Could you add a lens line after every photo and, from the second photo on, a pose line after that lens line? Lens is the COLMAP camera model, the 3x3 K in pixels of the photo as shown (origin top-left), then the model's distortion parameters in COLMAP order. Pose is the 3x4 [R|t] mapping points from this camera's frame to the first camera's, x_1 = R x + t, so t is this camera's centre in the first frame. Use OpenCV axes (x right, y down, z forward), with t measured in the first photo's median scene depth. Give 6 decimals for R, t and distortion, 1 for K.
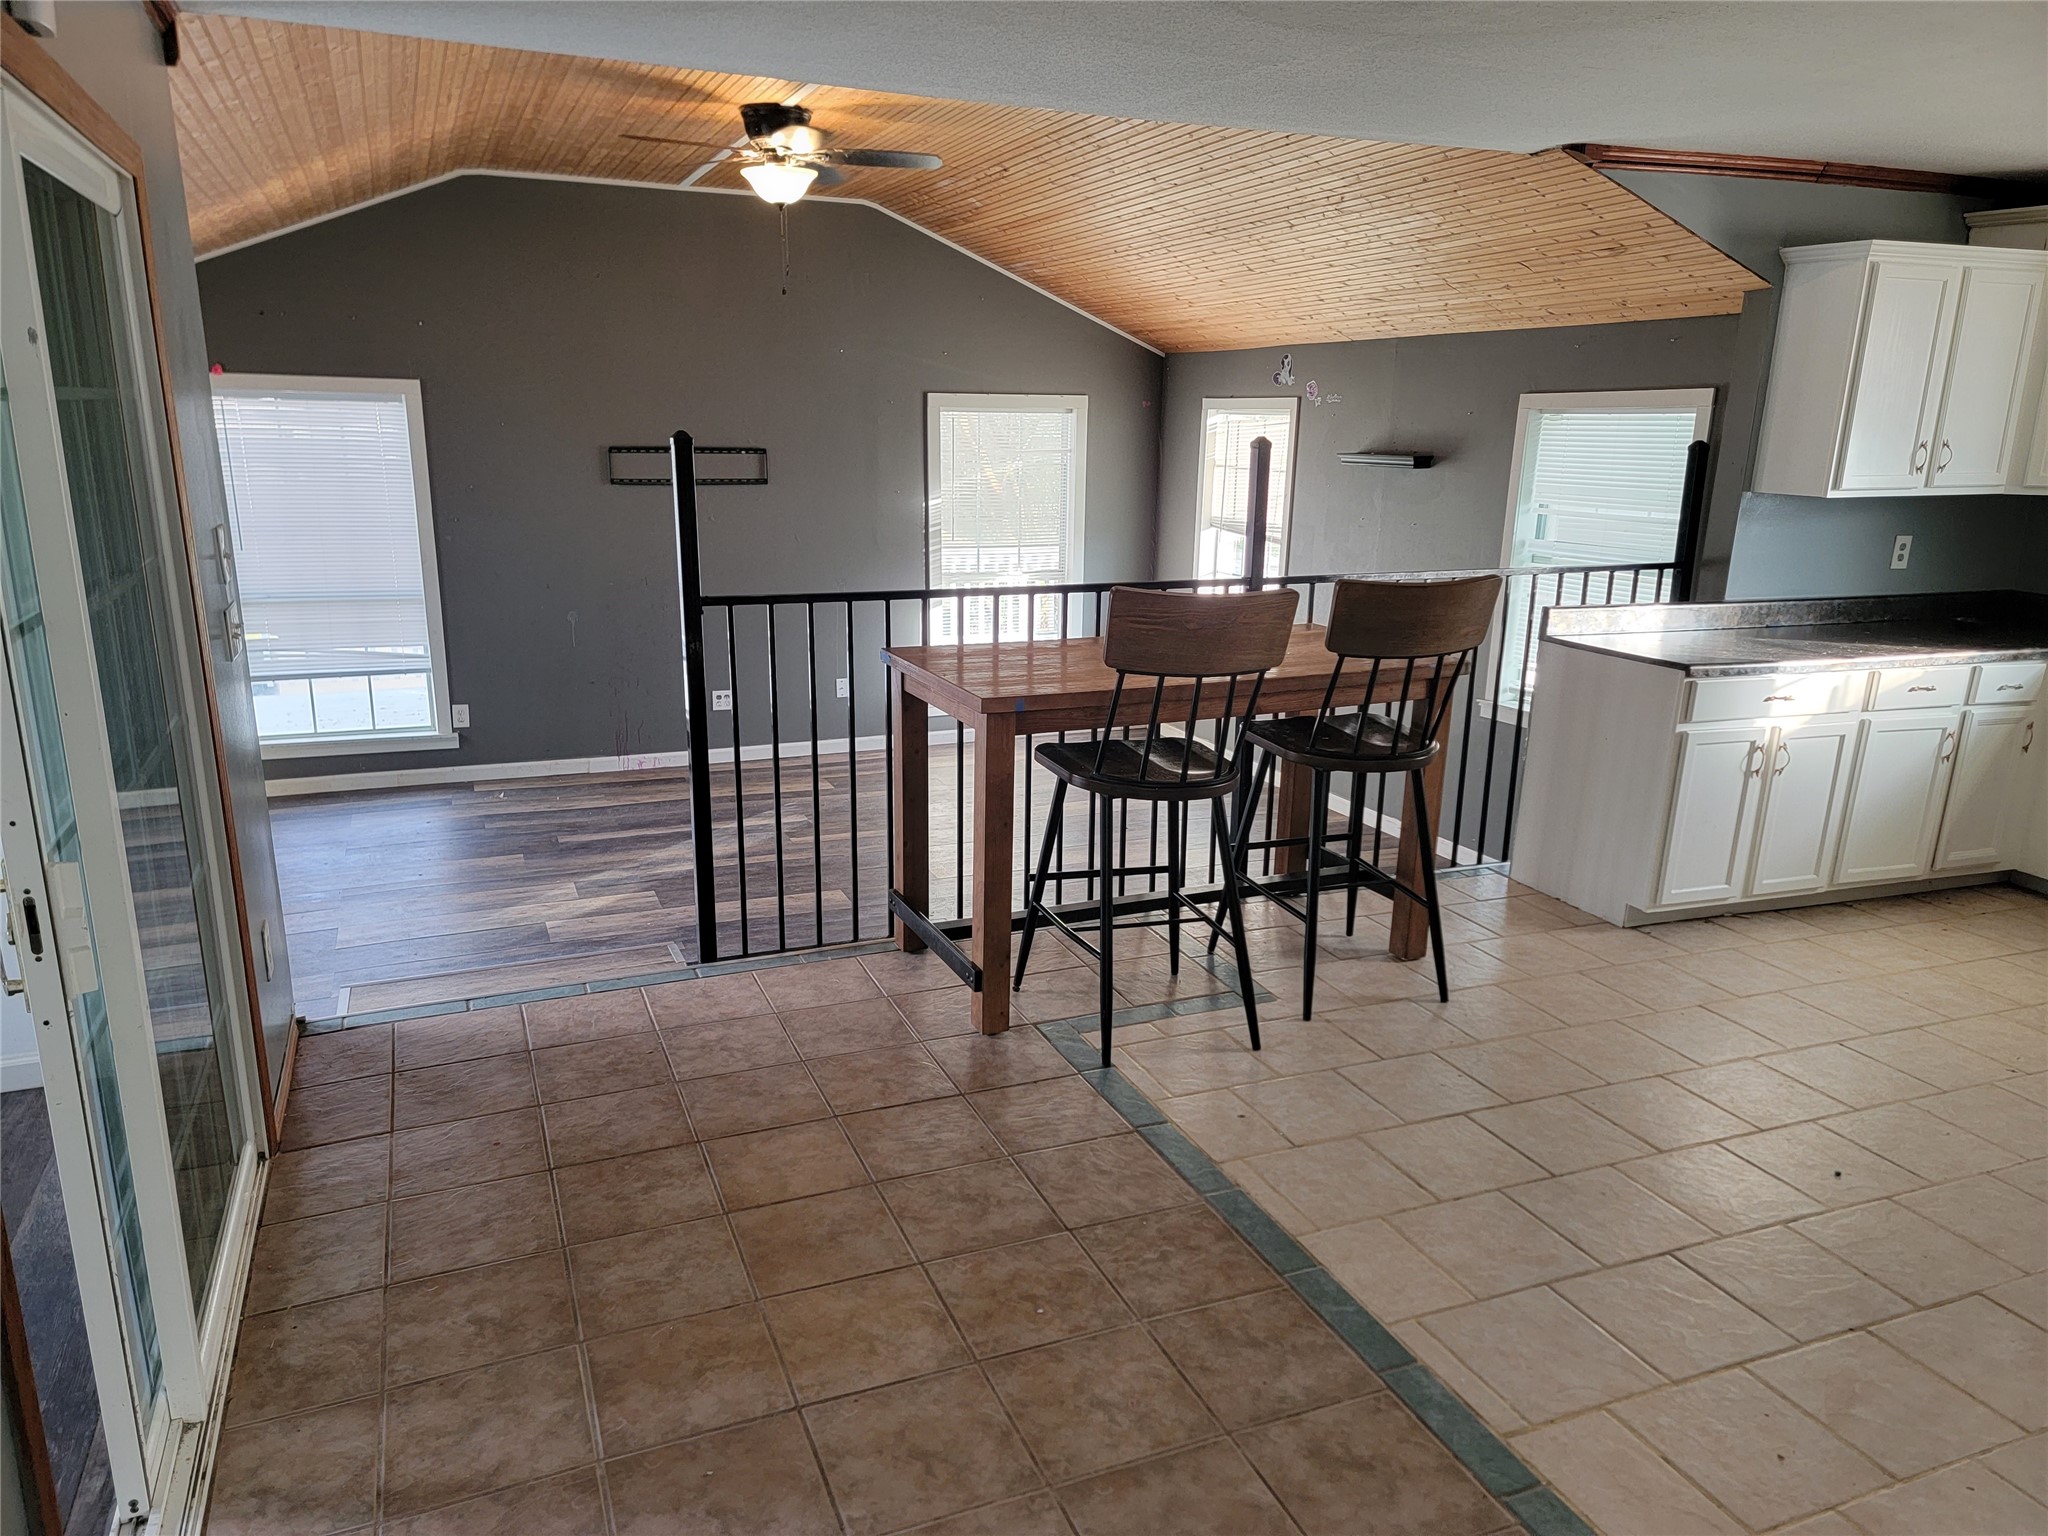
lens RADIAL K [[1413.2, 0, 1020.1], [0, 1413.2, 772.0], [0, 0, 1]] dist [0.079560, -0.063801]
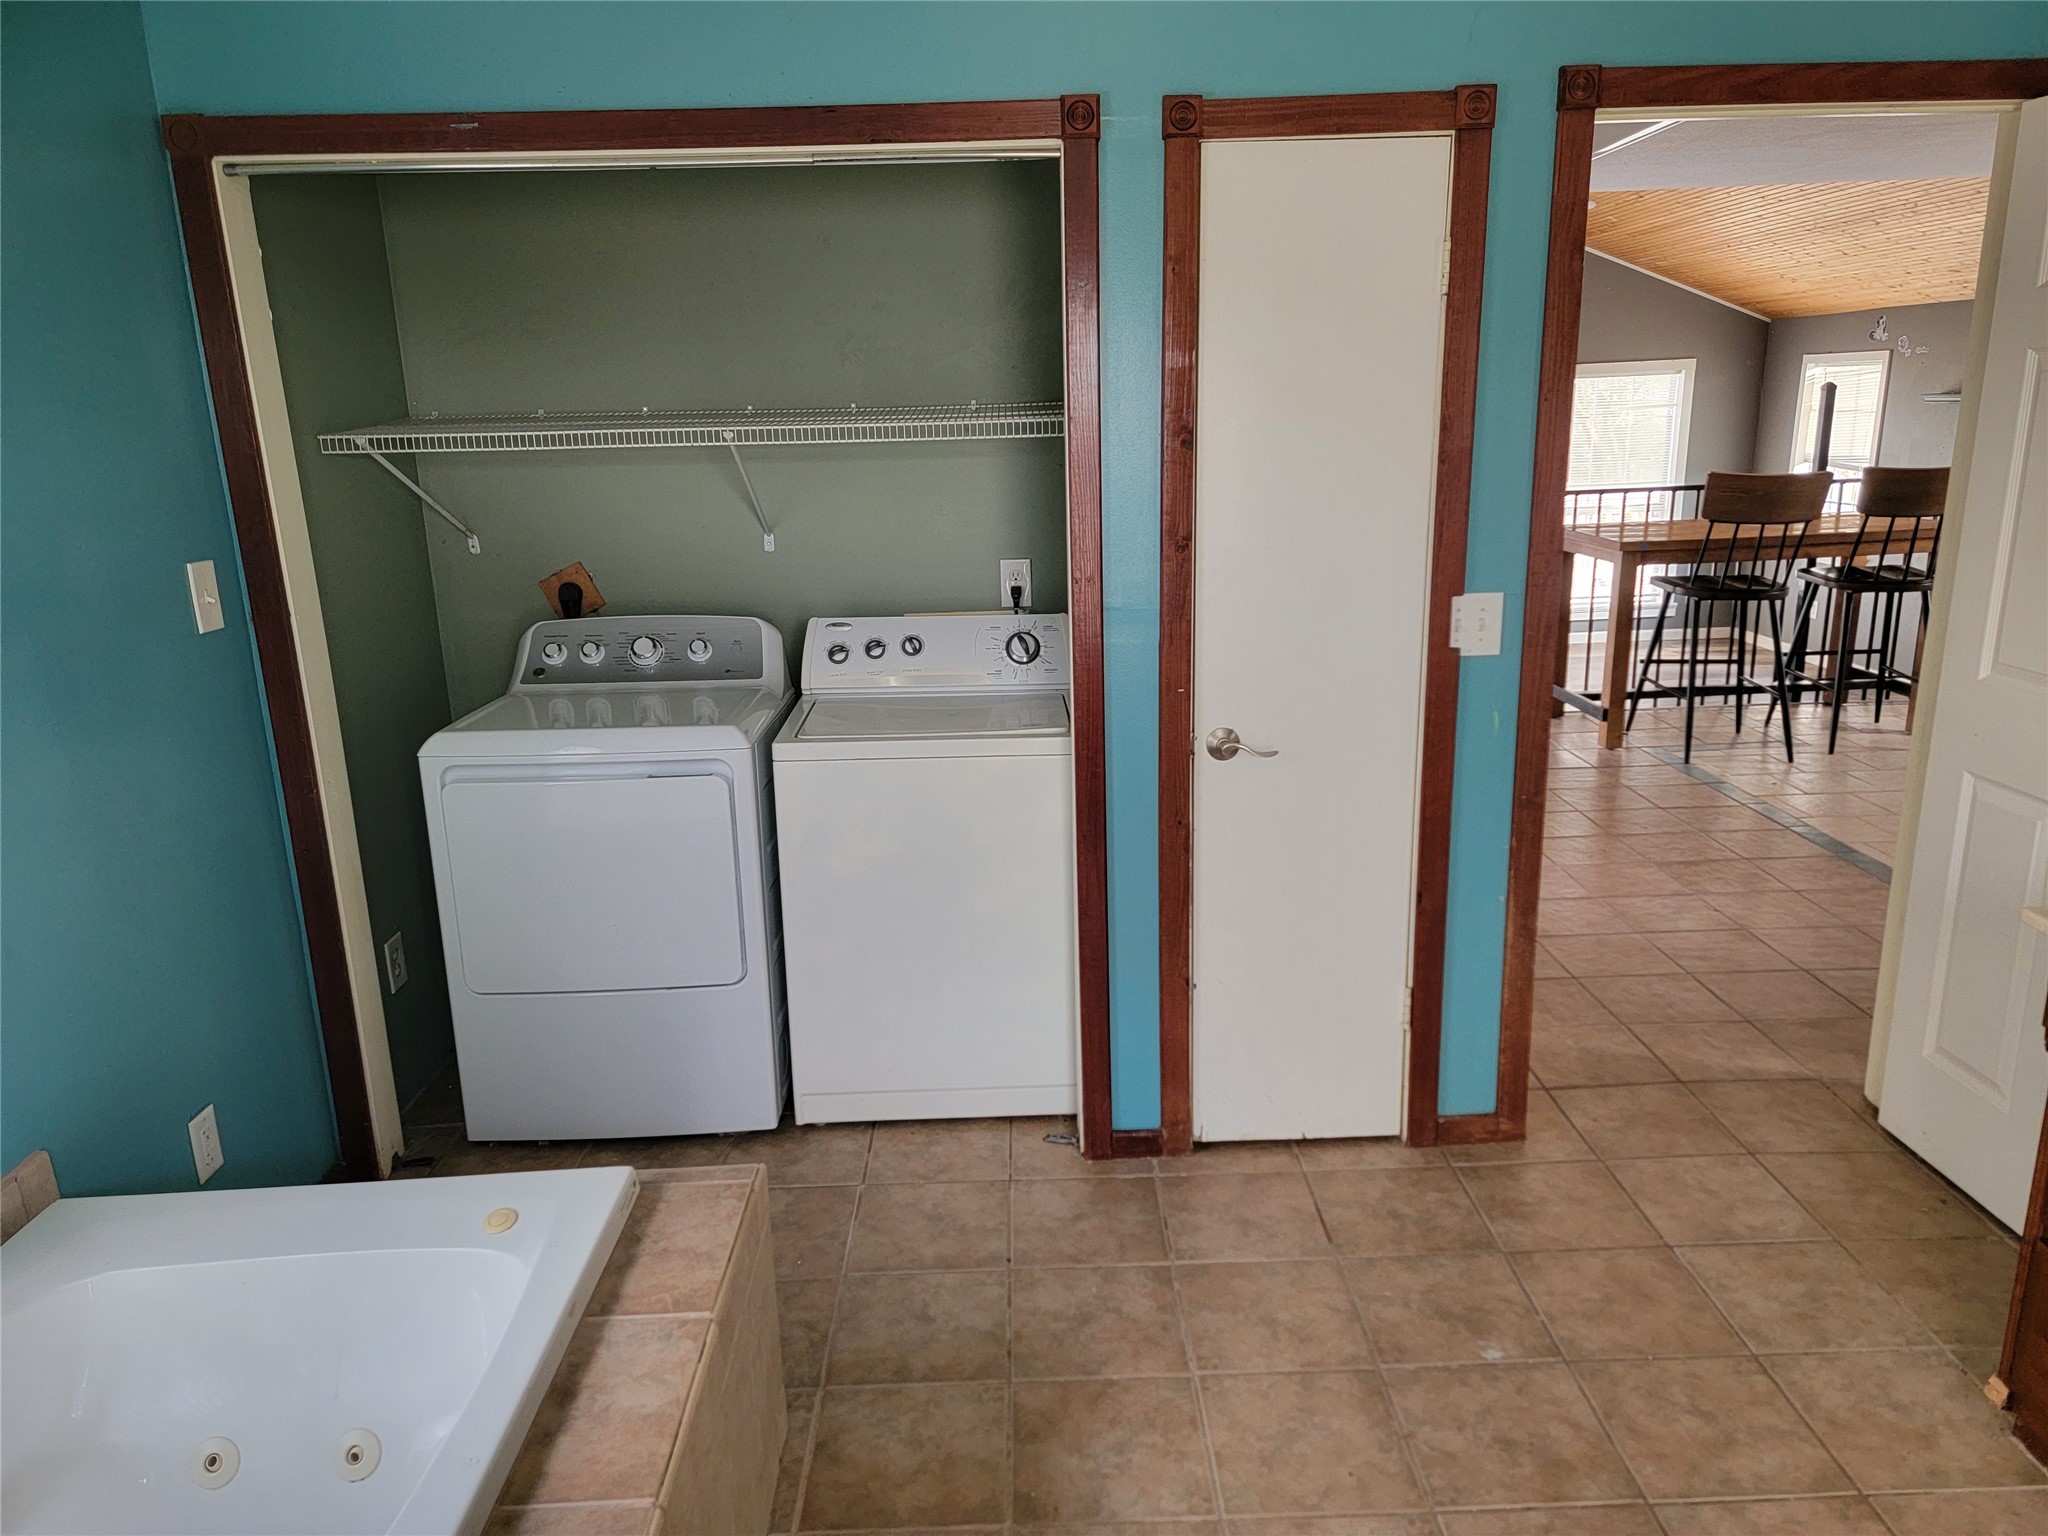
lens RADIAL K [[1413.2, 0, 1046.0], [0, 1413.2, 756.2], [0, 0, 1]] dist [0.079560, -0.063801]
pose [[0.932961, 0.046828, -0.356918, -0.034904], [-0.045752, 0.998887, 0.011463, 0.175503], [0.357057, 0.005635, 0.934065, -0.700918]]
